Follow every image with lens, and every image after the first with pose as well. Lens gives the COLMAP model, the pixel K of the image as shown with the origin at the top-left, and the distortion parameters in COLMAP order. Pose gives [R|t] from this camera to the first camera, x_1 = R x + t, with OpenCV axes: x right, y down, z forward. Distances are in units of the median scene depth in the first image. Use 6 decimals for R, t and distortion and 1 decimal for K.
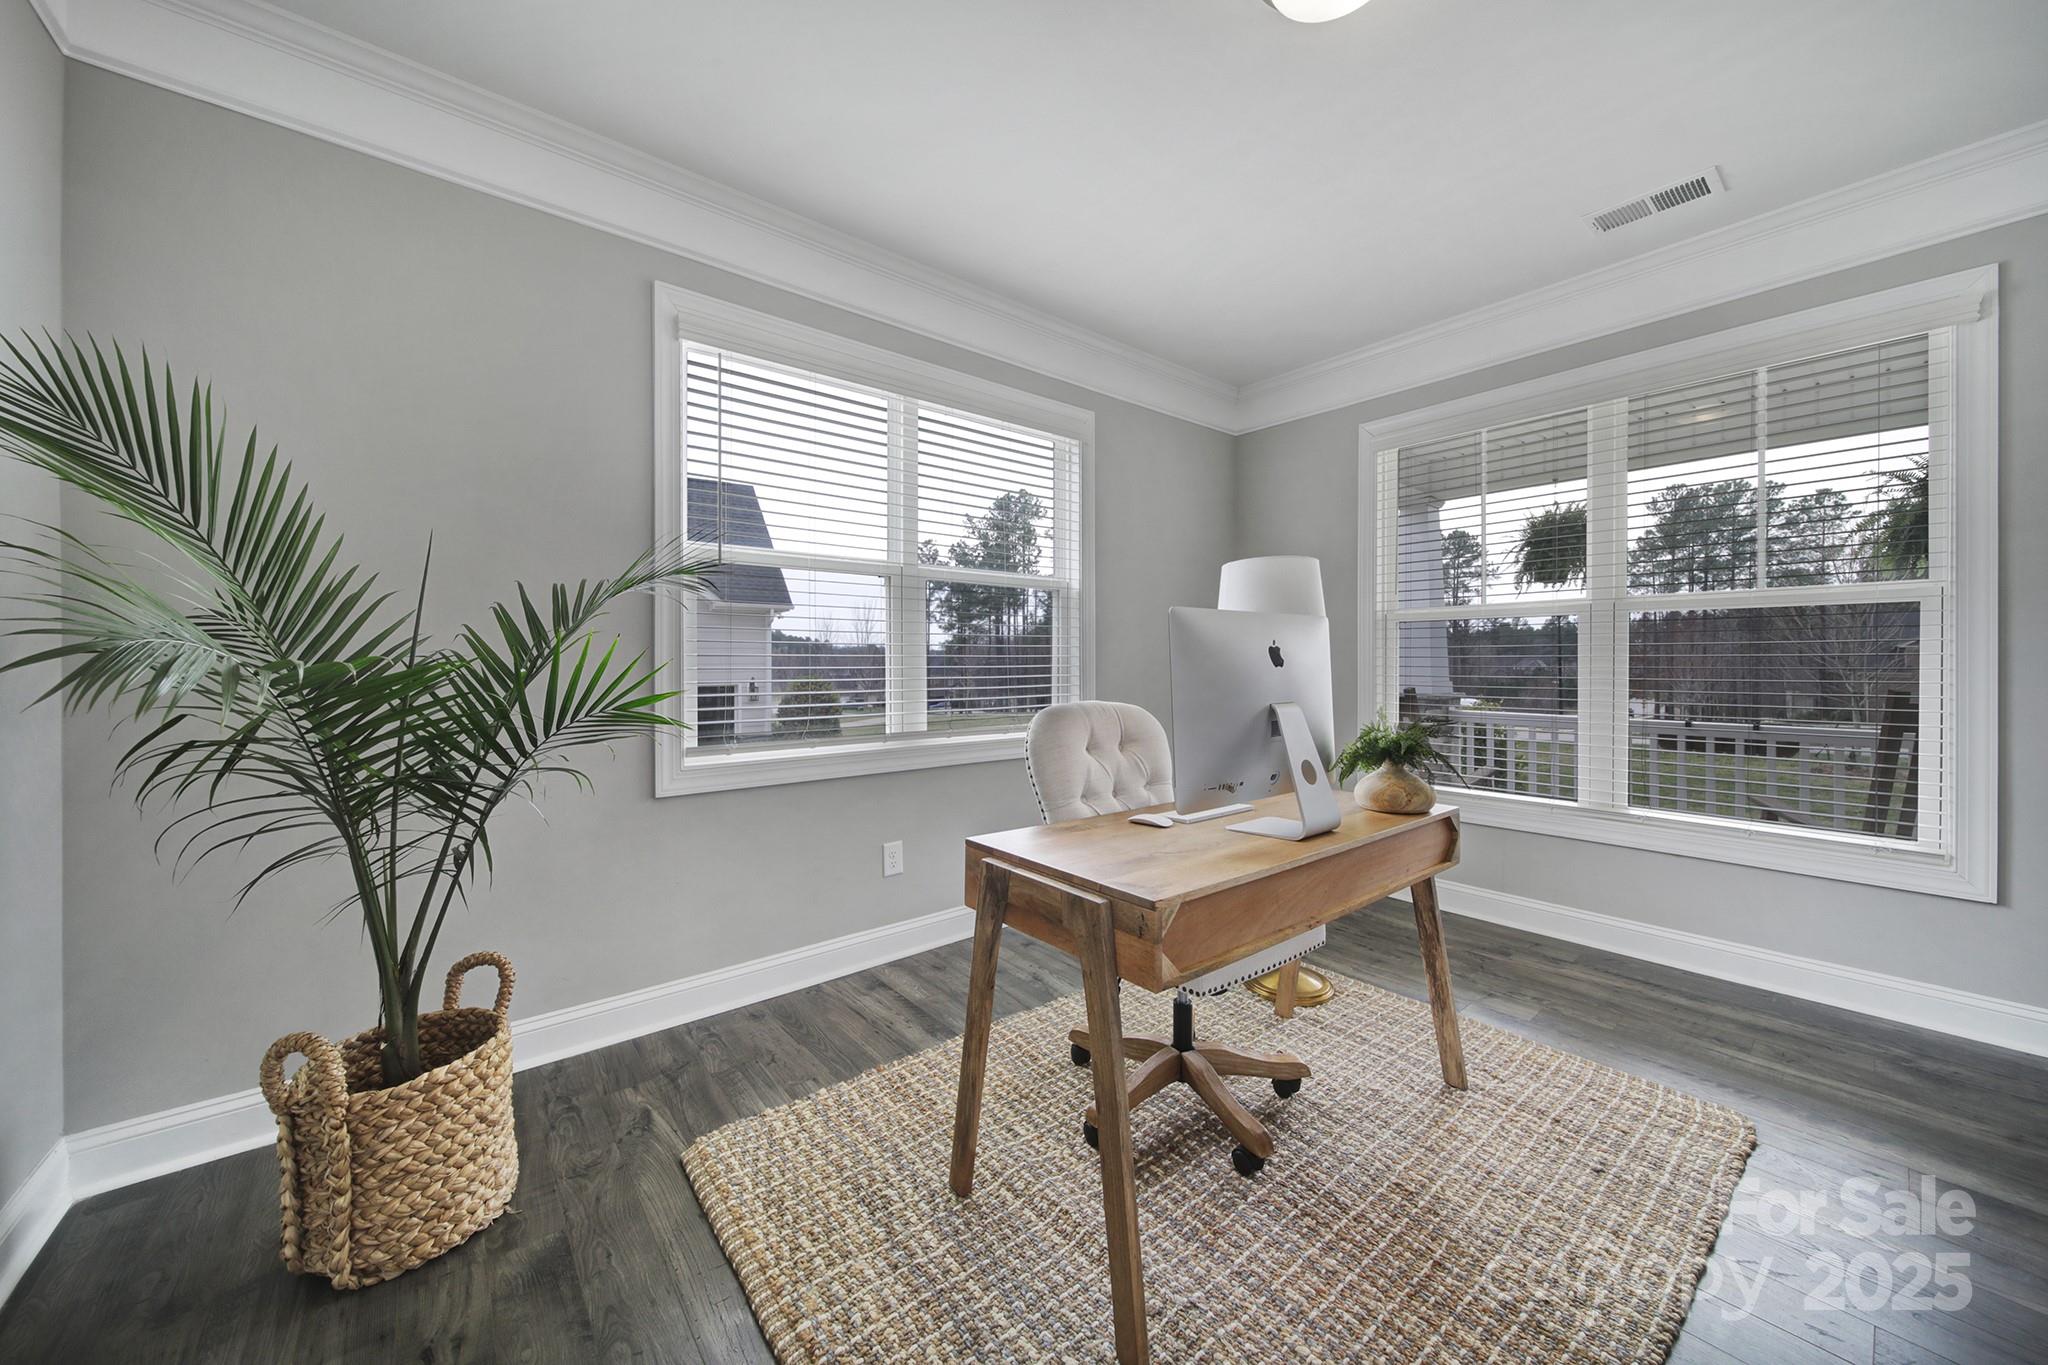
lens RADIAL K [[716.9, 0, 1023.3], [0, 716.9, 668.5], [0, 0, 1]] dist [-0.002636, -0.000460]
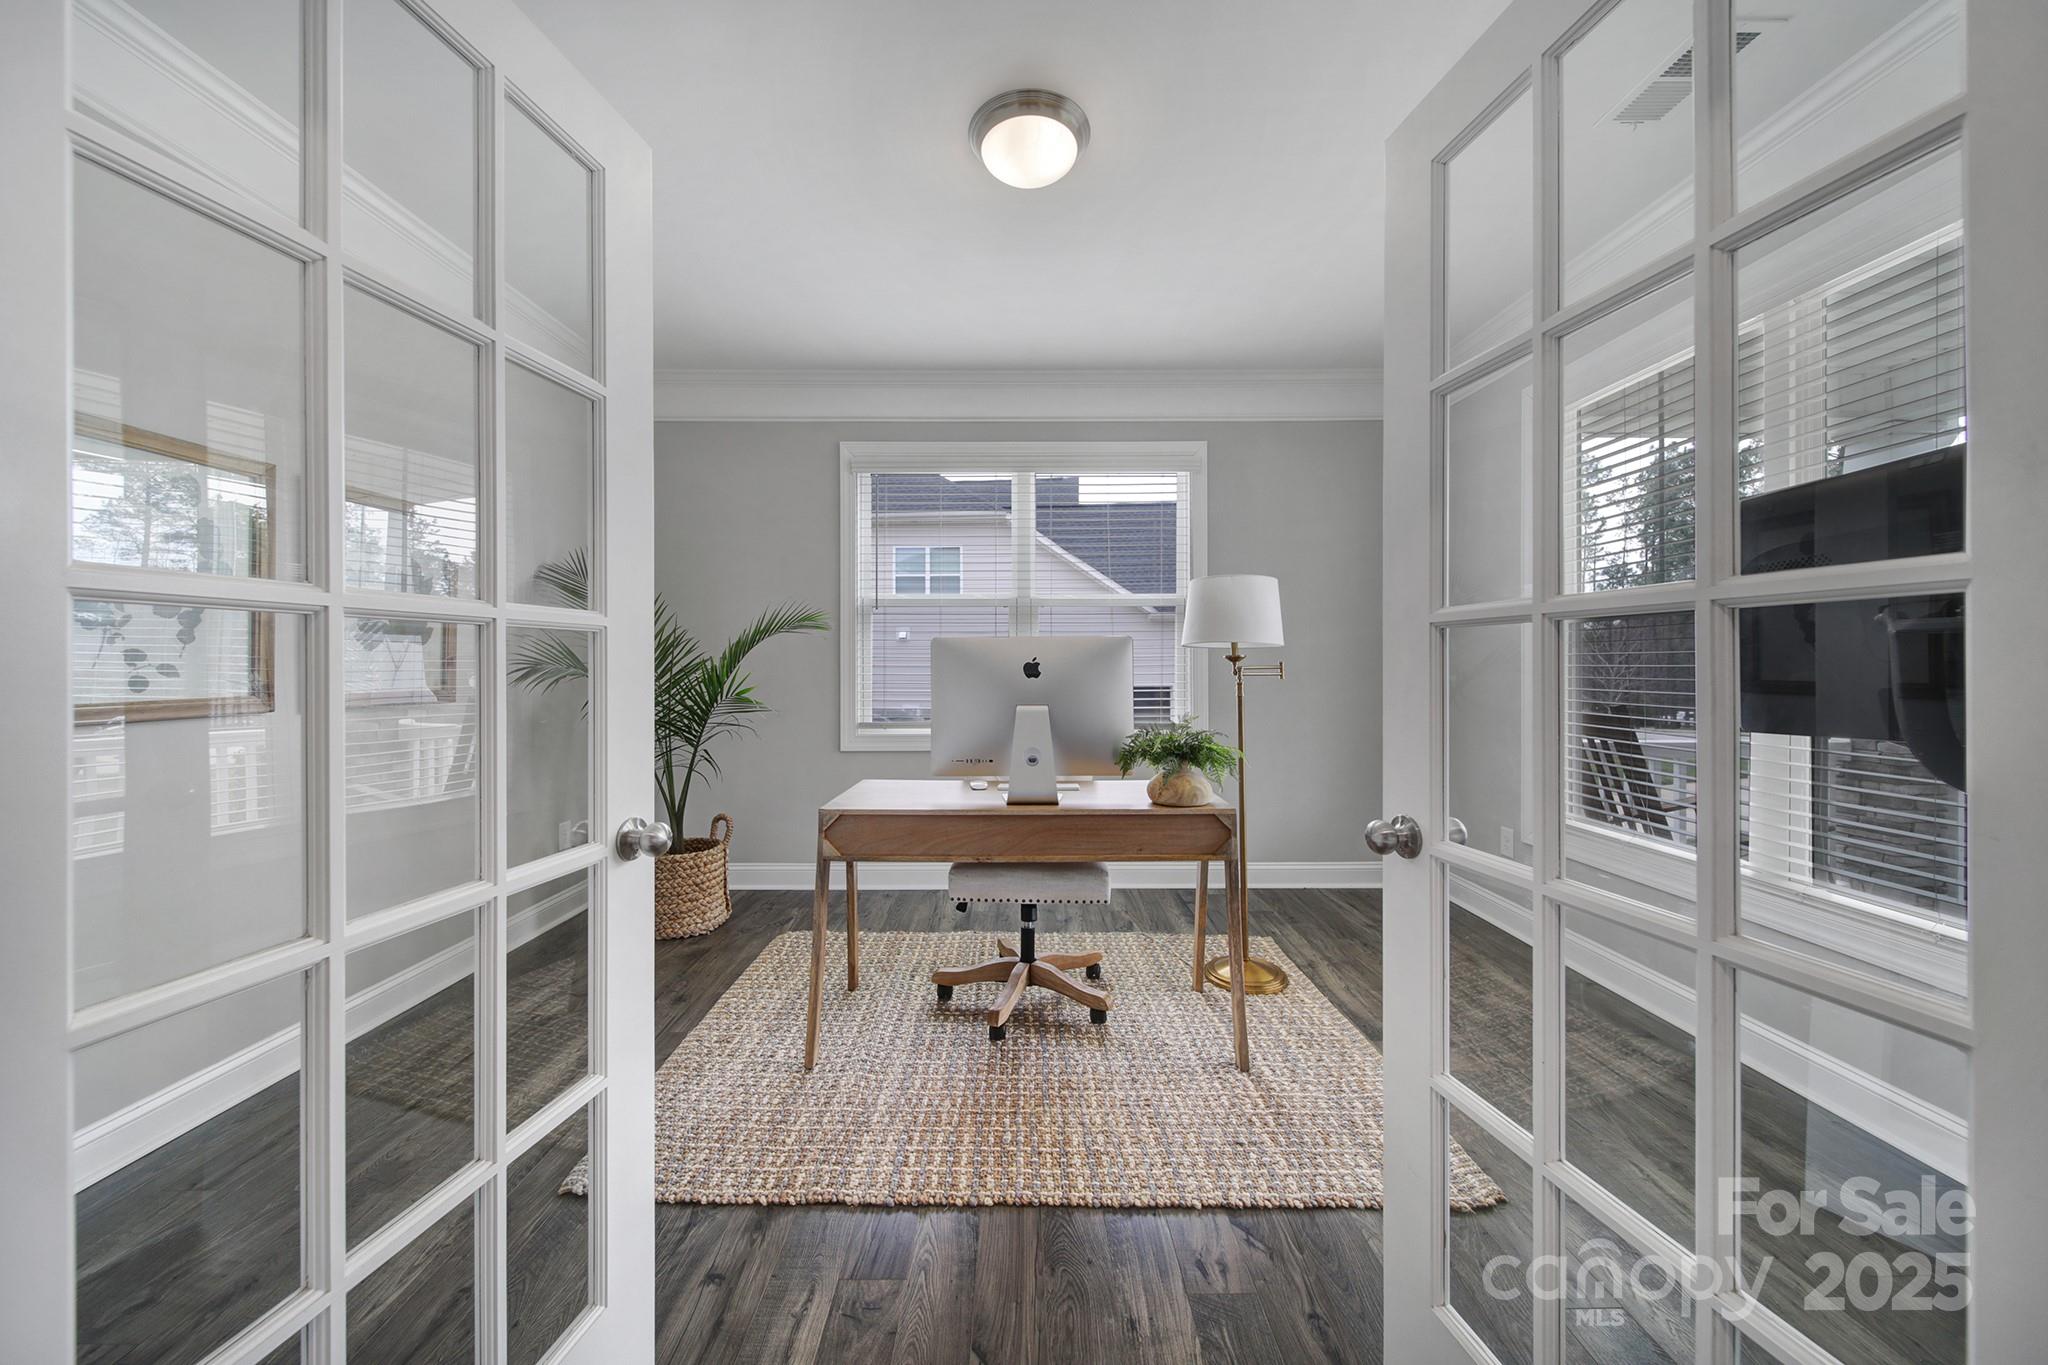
lens RADIAL K [[716.9, 0, 1023.3], [0, 716.9, 668.5], [0, 0, 1]] dist [-0.002636, -0.000460]
pose [[0.786708, 0.005254, -0.617302, 0.857013], [-0.007632, 0.999970, -0.001216, -0.013021], [0.617278, 0.005668, 0.786725, -0.053073]]
